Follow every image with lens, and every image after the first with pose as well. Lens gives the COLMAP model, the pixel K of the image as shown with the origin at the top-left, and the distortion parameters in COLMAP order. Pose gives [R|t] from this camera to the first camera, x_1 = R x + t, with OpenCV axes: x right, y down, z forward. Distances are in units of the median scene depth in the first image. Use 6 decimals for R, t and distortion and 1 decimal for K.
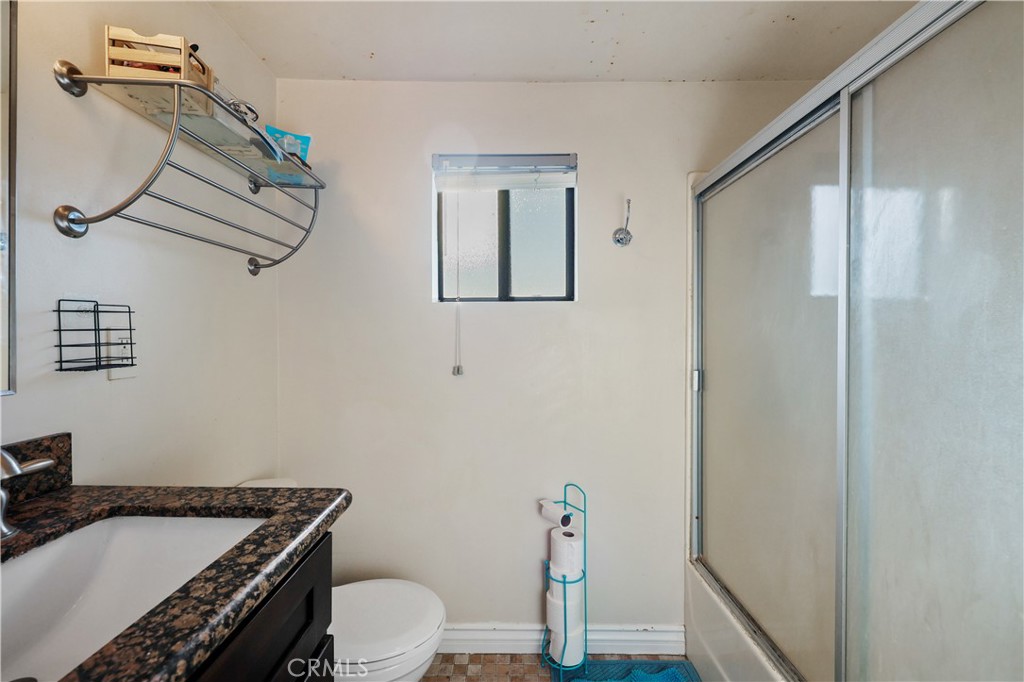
lens RADIAL K [[417.3, 0, 510.7], [0, 417.3, 335.8], [0, 0, 1]] dist [0.000306, -0.000224]
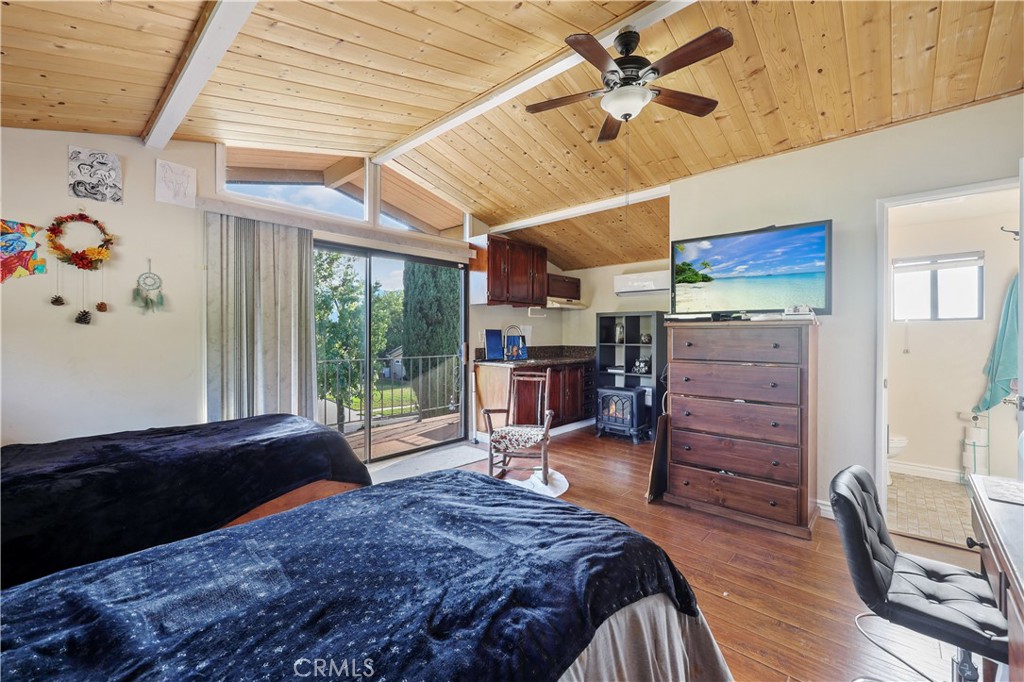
lens RADIAL K [[417.3, 0, 510.6], [0, 417.3, 337.9], [0, 0, 1]] dist [0.000306, -0.000224]
pose [[0.740683, 0.005237, -0.671834, -0.198156], [-0.010371, 0.999940, -0.003639, 0.037352], [0.671774, 0.009662, 0.740693, -2.160461]]
